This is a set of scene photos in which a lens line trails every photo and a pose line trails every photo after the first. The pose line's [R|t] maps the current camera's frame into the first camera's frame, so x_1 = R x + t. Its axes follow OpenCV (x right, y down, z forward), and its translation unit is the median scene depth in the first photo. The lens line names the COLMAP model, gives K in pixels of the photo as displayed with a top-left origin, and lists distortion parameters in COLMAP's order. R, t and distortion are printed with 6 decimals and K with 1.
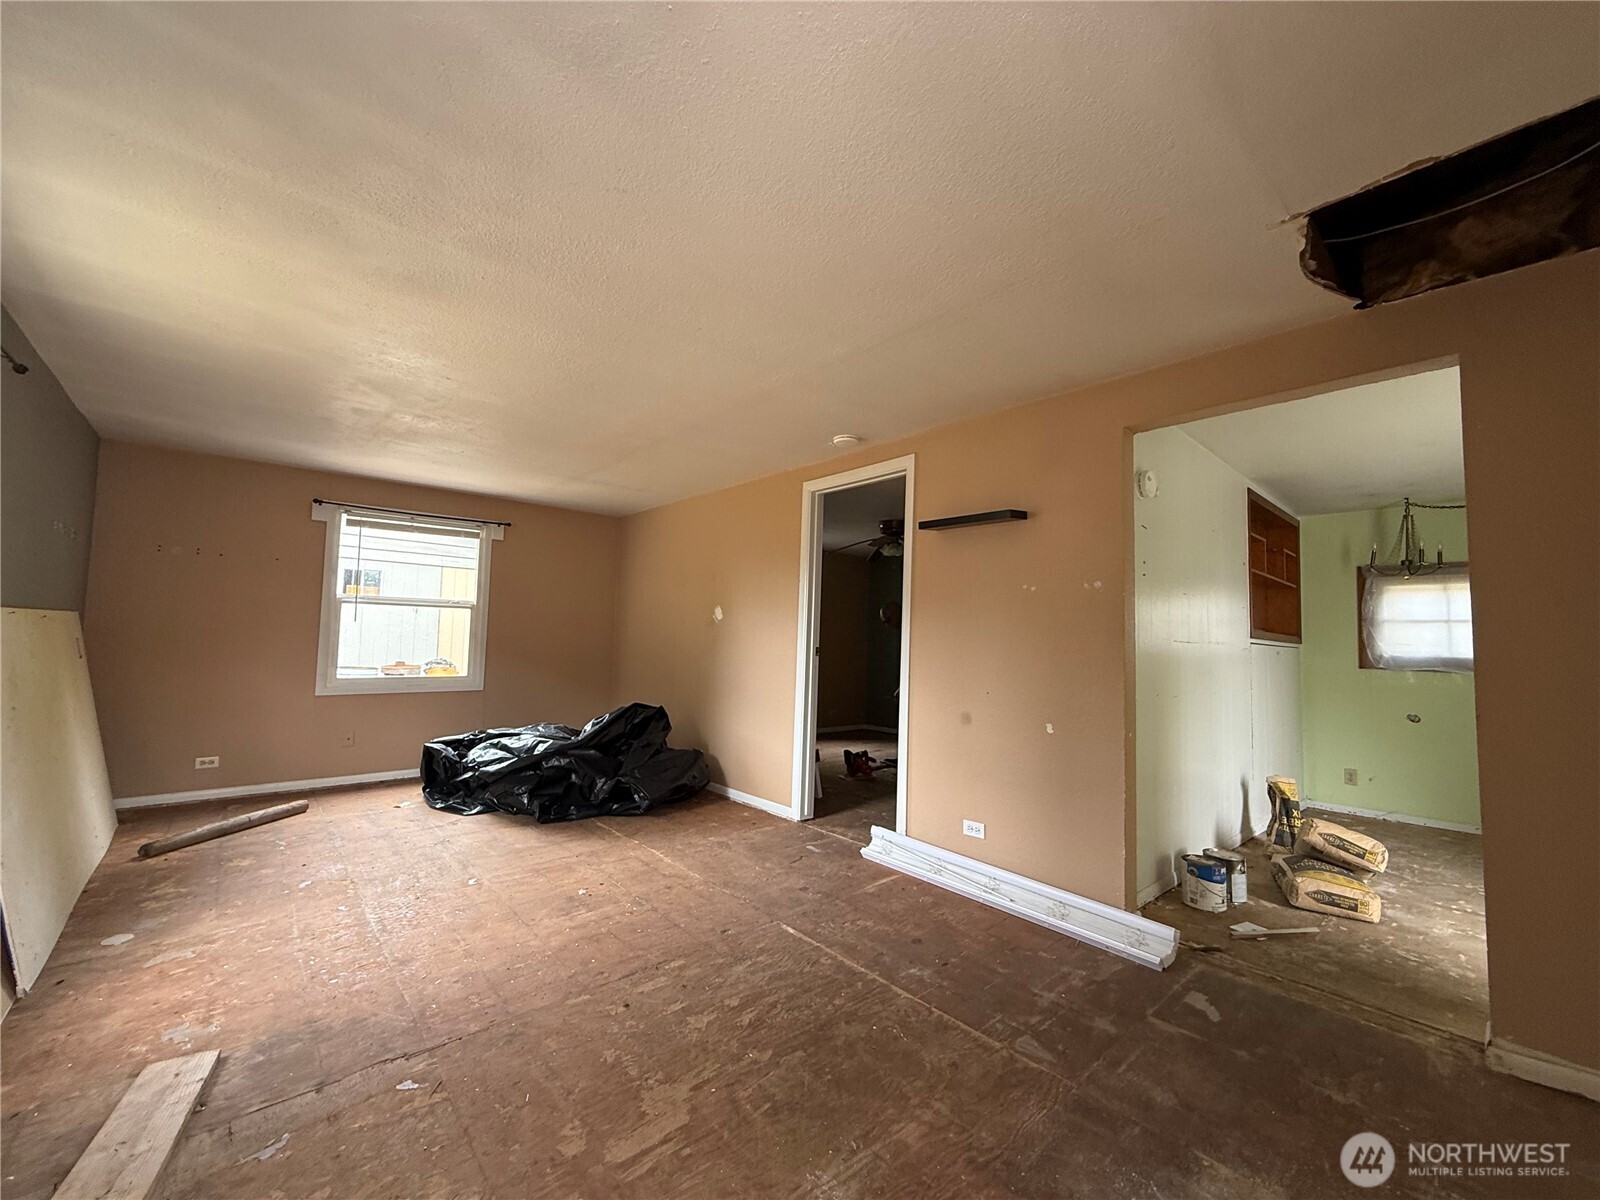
lens RADIAL K [[641.9, 0, 797.6], [0, 641.9, 606.0], [0, 0, 1]] dist [0.000941, -0.000395]
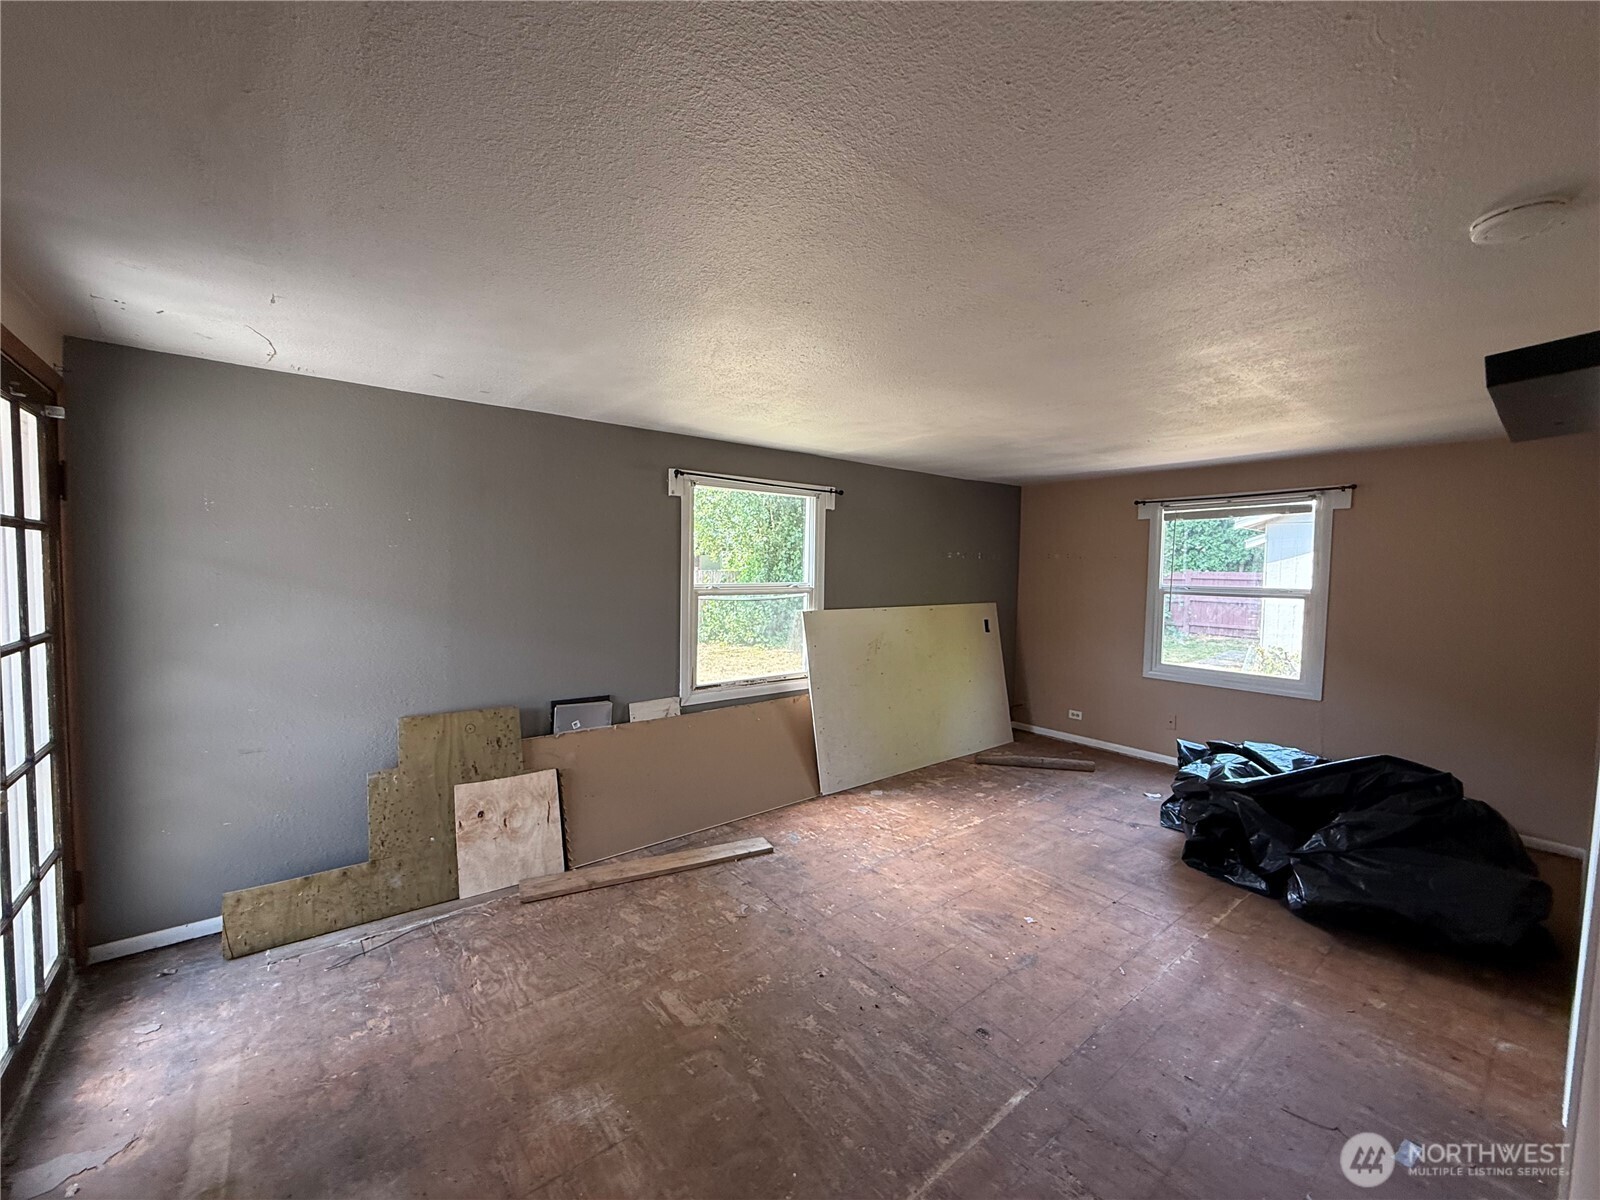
lens RADIAL K [[641.9, 0, 796.4], [0, 641.9, 602.3], [0, 0, 1]] dist [0.000941, -0.000395]
pose [[-0.054728, 0.028970, -0.998081, 0.552047], [0.033709, 0.999063, 0.027150, -0.057399], [0.997932, -0.032159, -0.055654, 0.645351]]
